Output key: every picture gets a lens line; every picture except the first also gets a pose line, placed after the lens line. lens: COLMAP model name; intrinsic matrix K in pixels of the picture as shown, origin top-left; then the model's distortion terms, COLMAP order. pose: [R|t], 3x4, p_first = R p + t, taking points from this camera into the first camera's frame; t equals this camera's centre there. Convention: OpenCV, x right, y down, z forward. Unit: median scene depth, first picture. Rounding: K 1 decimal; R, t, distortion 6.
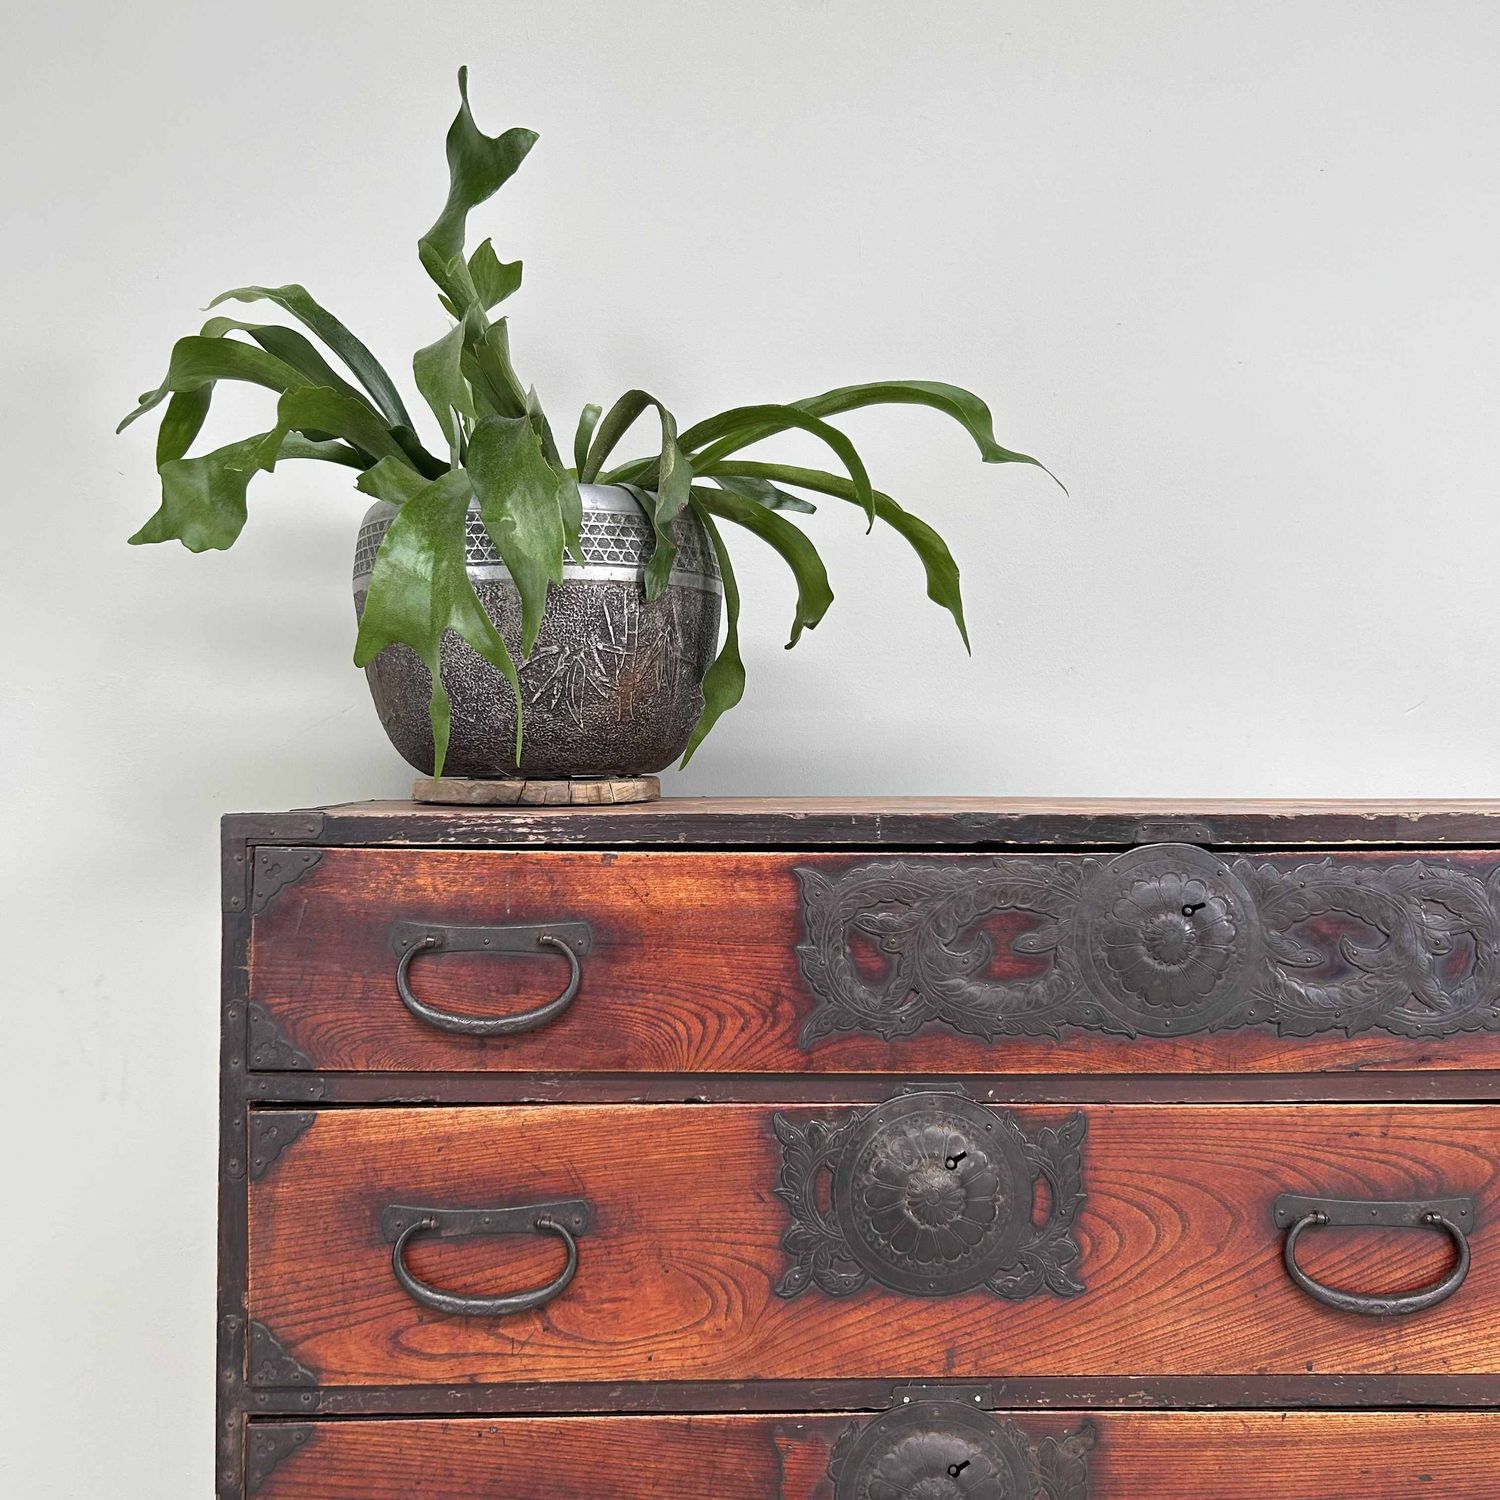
lens RADIAL K [[1526.6, 0, 748.2], [0, 1526.6, 747.4], [0, 0, 1]] dist [0.026909, 0.000000]
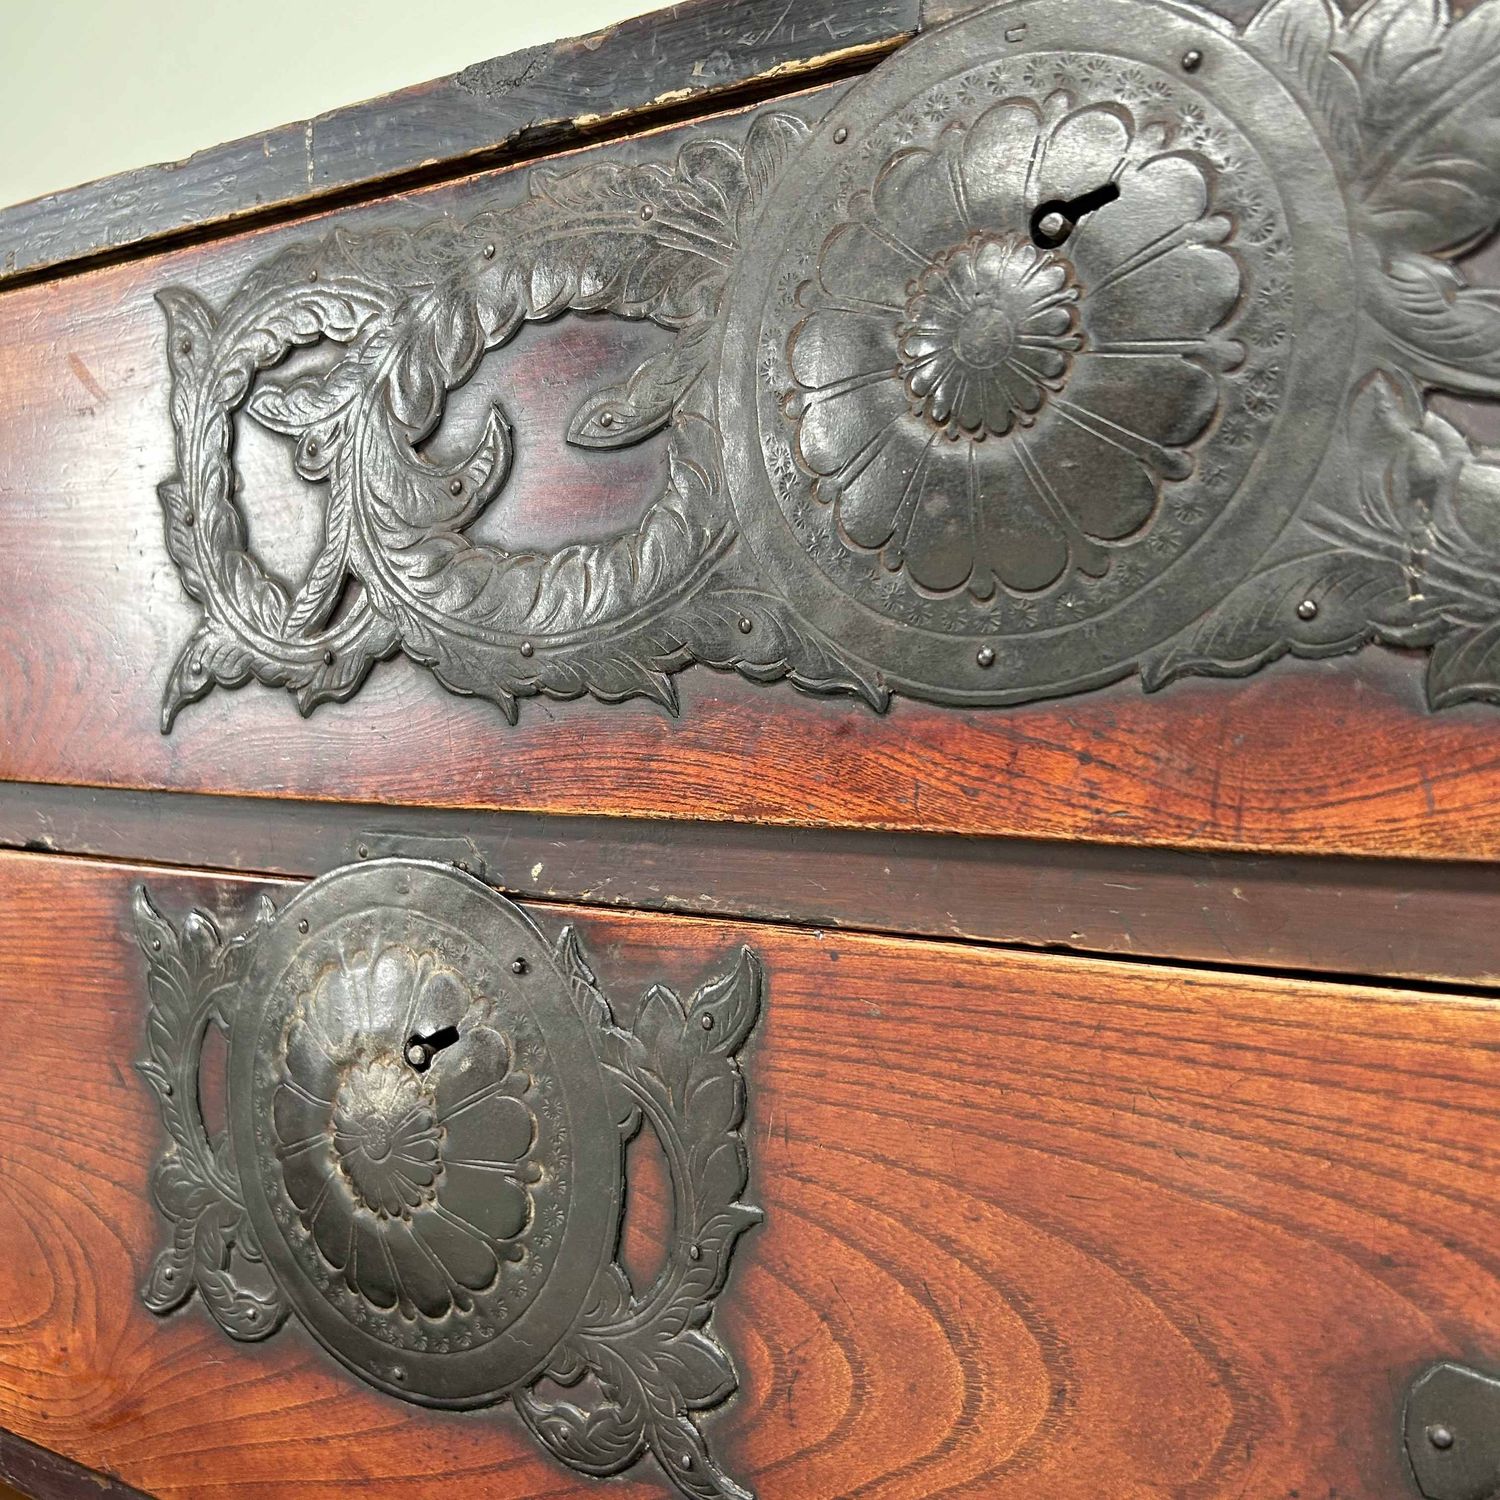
lens RADIAL K [[1526.6, 0, 743.4], [0, 1526.6, 750.7], [0, 0, 1]] dist [0.026909, 0.000000]
pose [[0.821779, 0.020422, -0.569440, 0.393944], [0.004661, 0.999083, 0.042558, 0.184761], [0.569787, -0.037627, 0.820931, 0.745570]]
